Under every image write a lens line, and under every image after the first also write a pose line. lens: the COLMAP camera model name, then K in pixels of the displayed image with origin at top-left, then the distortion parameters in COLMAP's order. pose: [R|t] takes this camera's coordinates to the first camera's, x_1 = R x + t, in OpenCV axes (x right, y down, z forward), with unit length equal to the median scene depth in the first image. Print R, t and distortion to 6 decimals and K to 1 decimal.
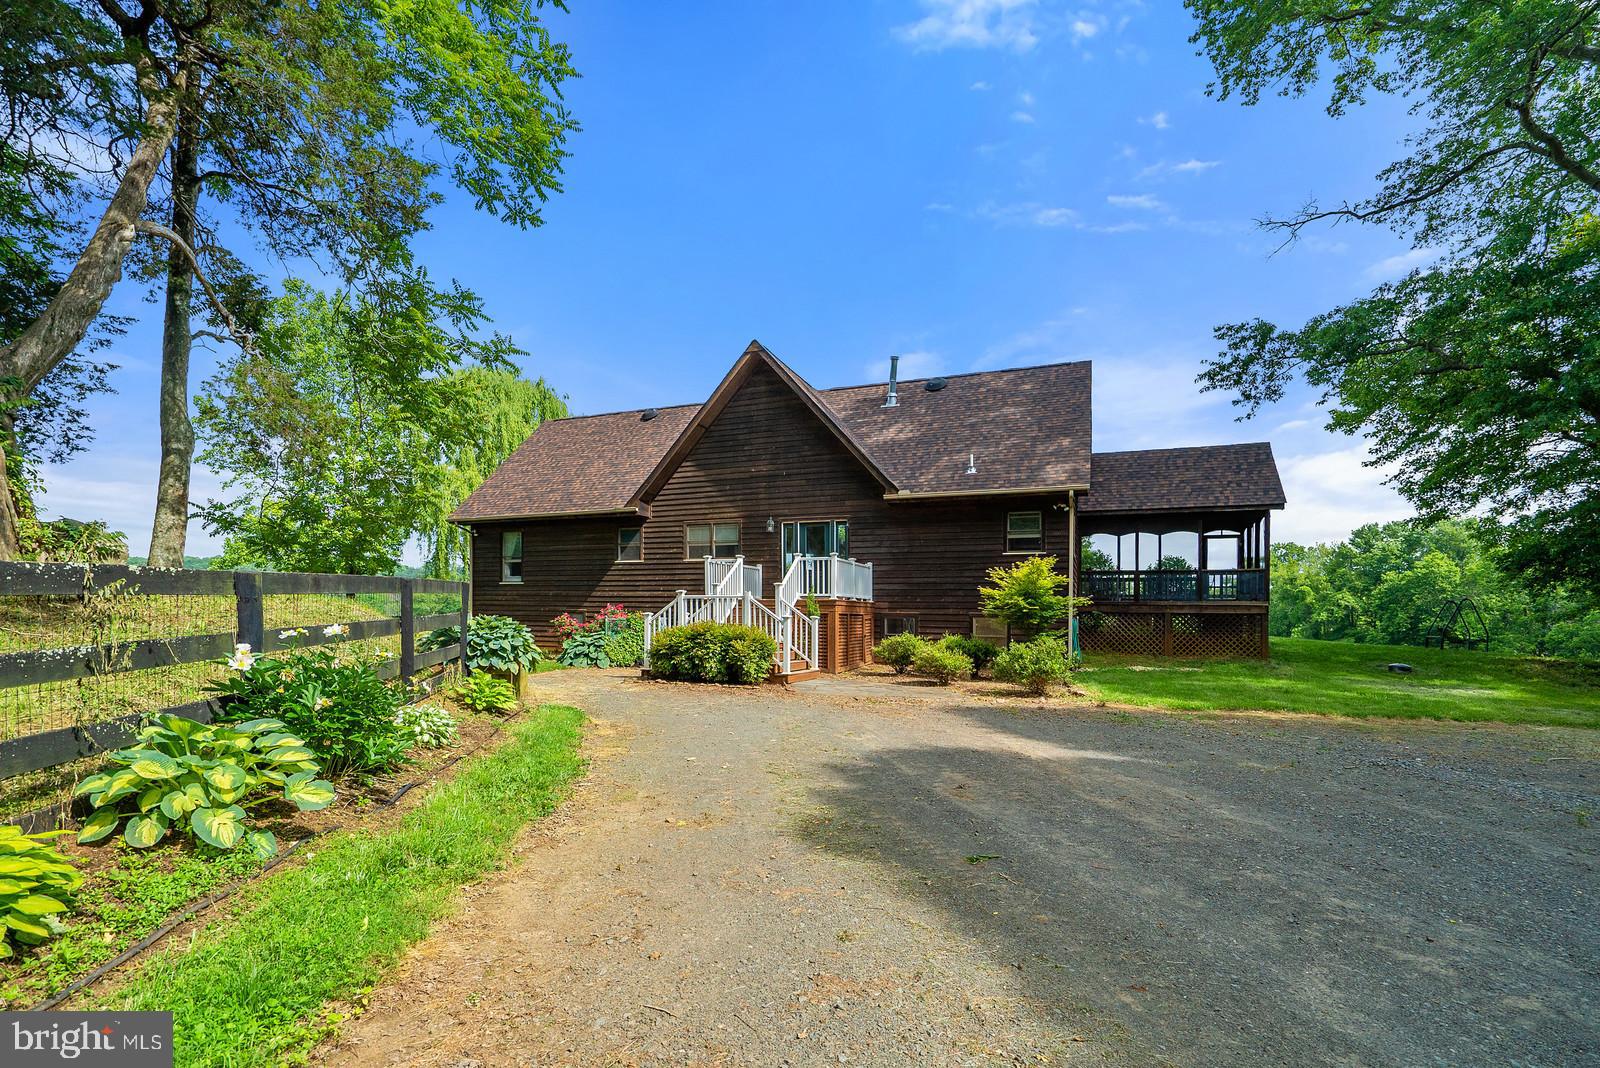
lens RADIAL K [[762.8, 0, 800.8], [0, 762.8, 563.5], [0, 0, 1]] dist [-0.015944, -0.000065]
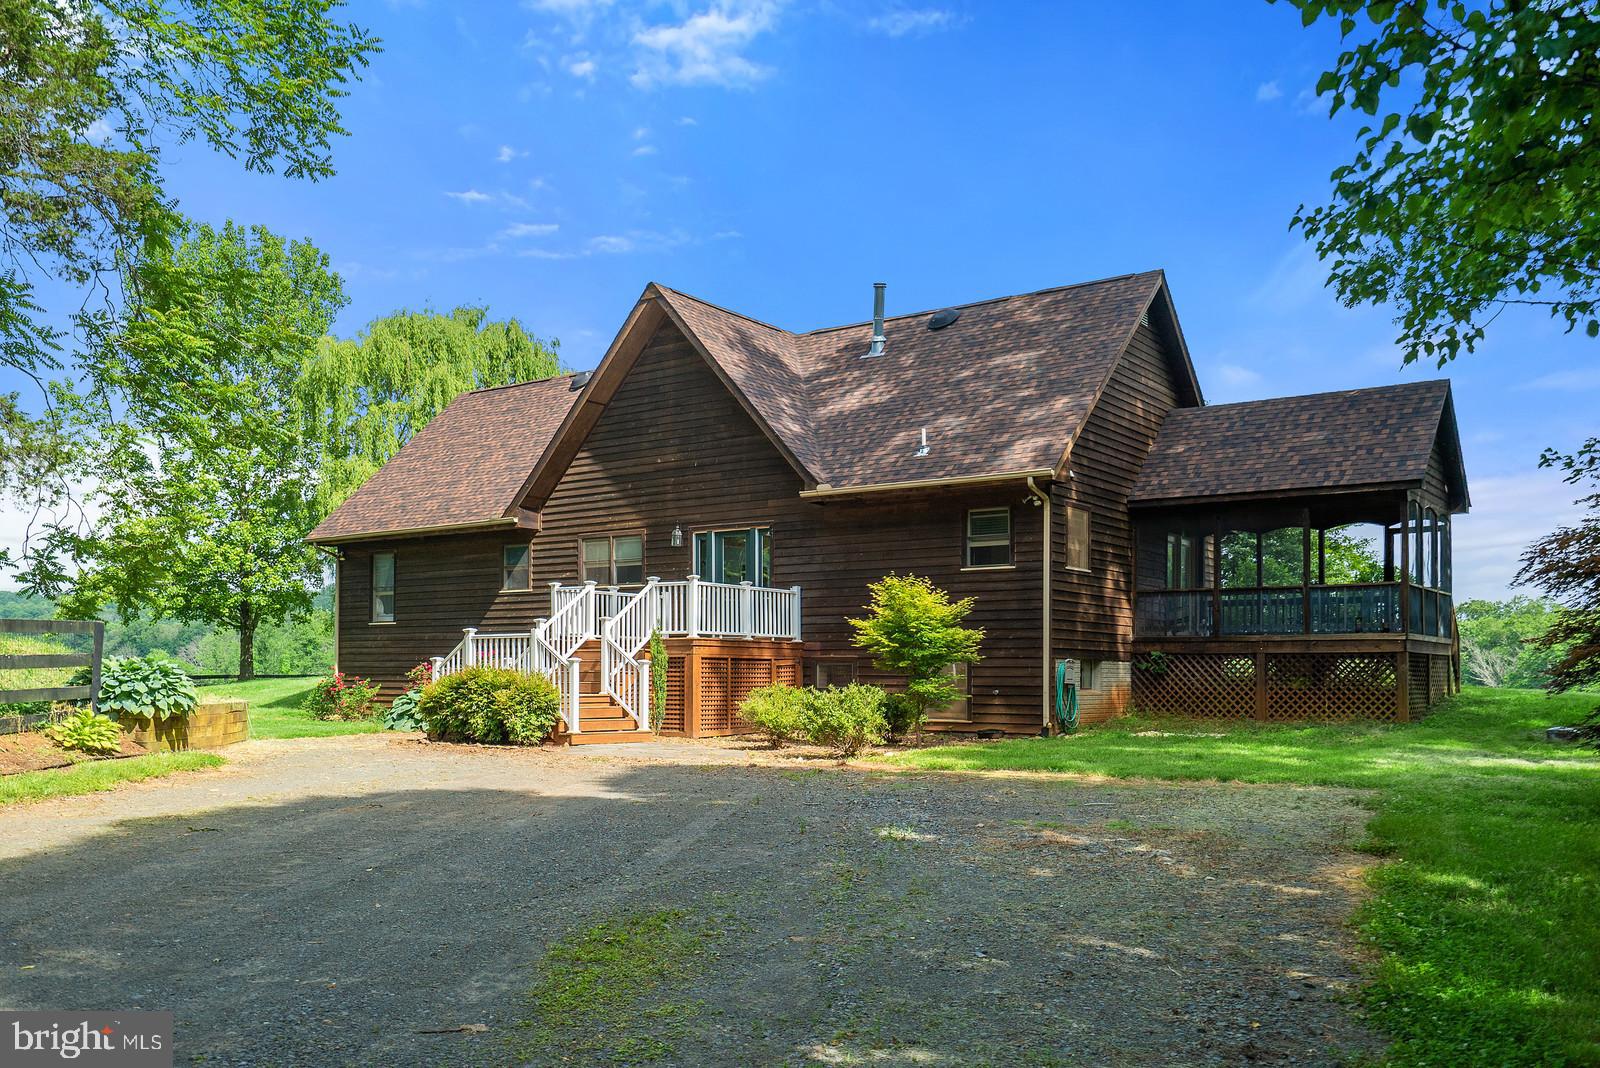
lens RADIAL K [[1333.7, 0, 800.0], [0, 1333.7, 534.0], [0, 0, 1]] dist [-0.002619, -0.002930]
pose [[0.974572, -0.030903, -0.221933, 0.353158], [0.022511, 0.998936, -0.040248, 0.000394], [0.222940, 0.034229, 0.974231, -0.200077]]
